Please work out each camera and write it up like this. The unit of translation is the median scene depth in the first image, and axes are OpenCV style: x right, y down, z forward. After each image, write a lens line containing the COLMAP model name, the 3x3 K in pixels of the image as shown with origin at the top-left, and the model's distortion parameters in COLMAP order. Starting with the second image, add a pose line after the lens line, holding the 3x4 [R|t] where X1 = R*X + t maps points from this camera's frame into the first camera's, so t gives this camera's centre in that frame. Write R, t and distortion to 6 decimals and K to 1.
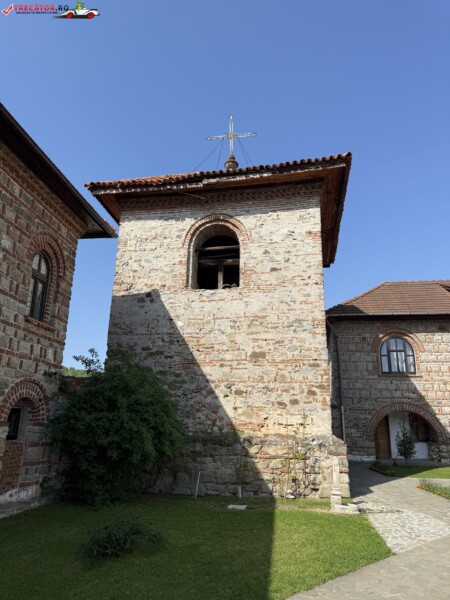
lens RADIAL K [[421.2, 0, 227.1], [0, 421.2, 299.8], [0, 0, 1]] dist [0.065294, -0.079497]
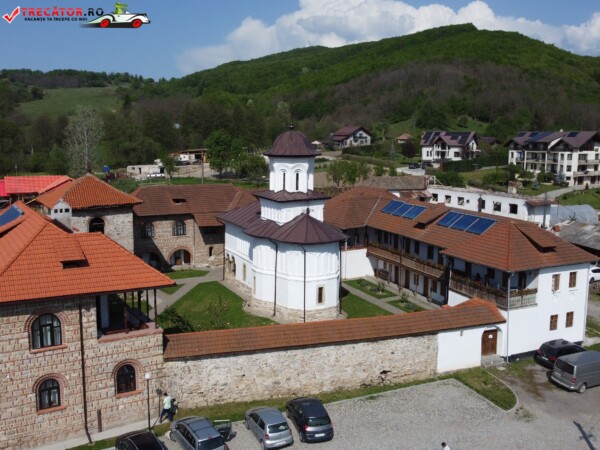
lens RADIAL K [[595.5, 0, 300.1], [0, 595.5, 226.0], [0, 0, 1]] dist [-0.004662, 0.000000]
pose [[0.785123, -0.099155, 0.611351, -1.517185], [-0.170829, 0.914139, 0.367651, -1.968662], [-0.595314, -0.393087, 0.700774, -2.880917]]
